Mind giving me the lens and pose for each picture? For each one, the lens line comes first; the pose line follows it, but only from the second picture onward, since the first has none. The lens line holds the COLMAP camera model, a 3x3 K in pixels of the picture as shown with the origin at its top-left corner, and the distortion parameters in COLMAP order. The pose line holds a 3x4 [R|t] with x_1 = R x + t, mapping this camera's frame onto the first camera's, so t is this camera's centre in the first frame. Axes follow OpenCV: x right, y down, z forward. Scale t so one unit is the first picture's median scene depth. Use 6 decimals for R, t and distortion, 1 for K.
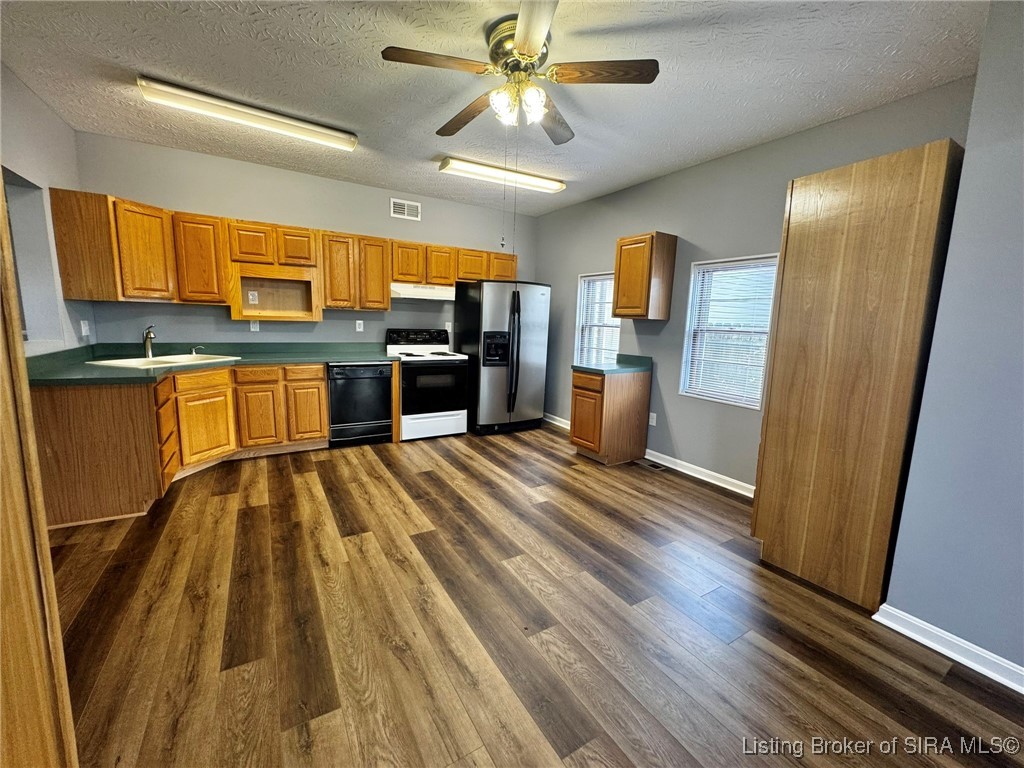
lens RADIAL K [[410.0, 0, 509.3], [0, 410.0, 387.3], [0, 0, 1]] dist [-0.004378, 0.000929]
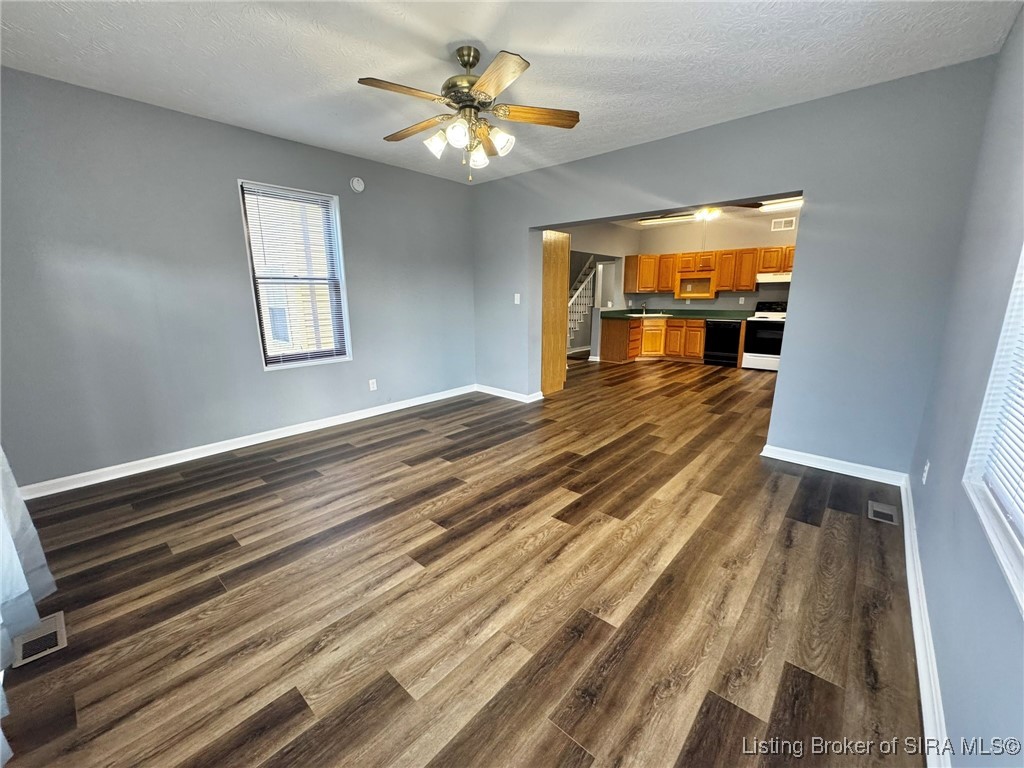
lens RADIAL K [[410.0, 0, 517.9], [0, 410.0, 383.3], [0, 0, 1]] dist [-0.004378, 0.000929]
pose [[0.309738, 0.163840, -0.936600, 1.300940], [-0.135454, 0.982599, 0.127092, 0.127976], [0.941124, 0.087501, 0.326541, -0.525541]]
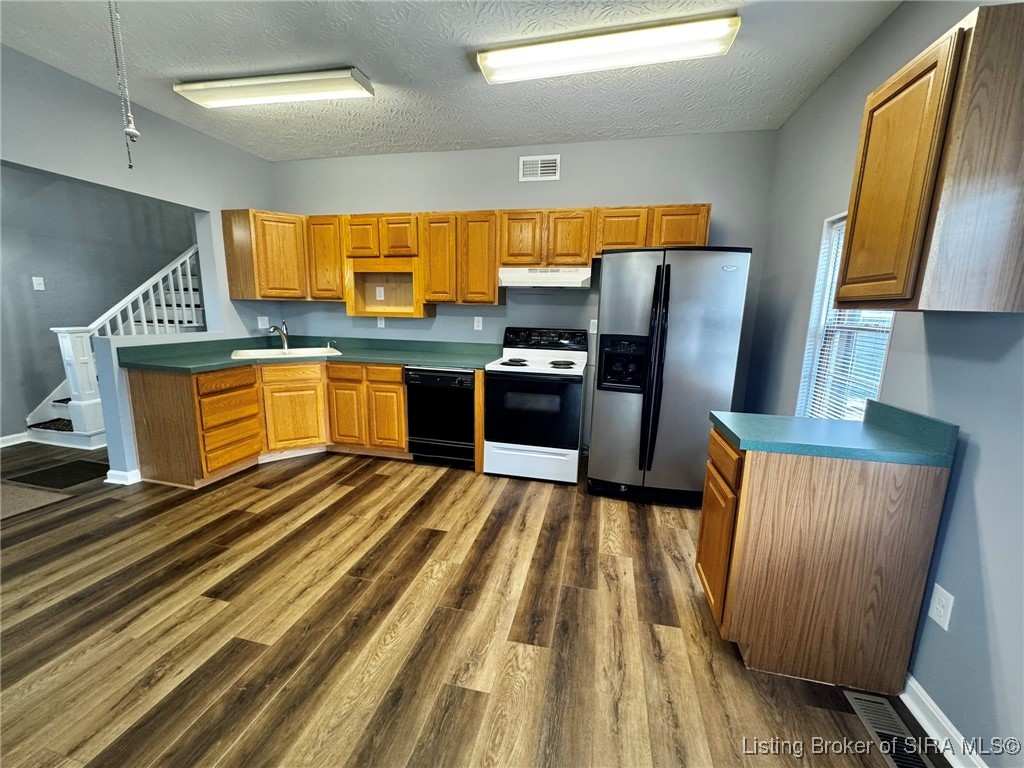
lens RADIAL K [[410.0, 0, 508.3], [0, 410.0, 386.1], [0, 0, 1]] dist [-0.004378, 0.000929]
pose [[0.718159, 0.114615, -0.686375, 0.347606], [-0.113858, 0.992404, 0.046588, -0.089634], [0.686501, 0.044692, 0.725754, 0.575304]]
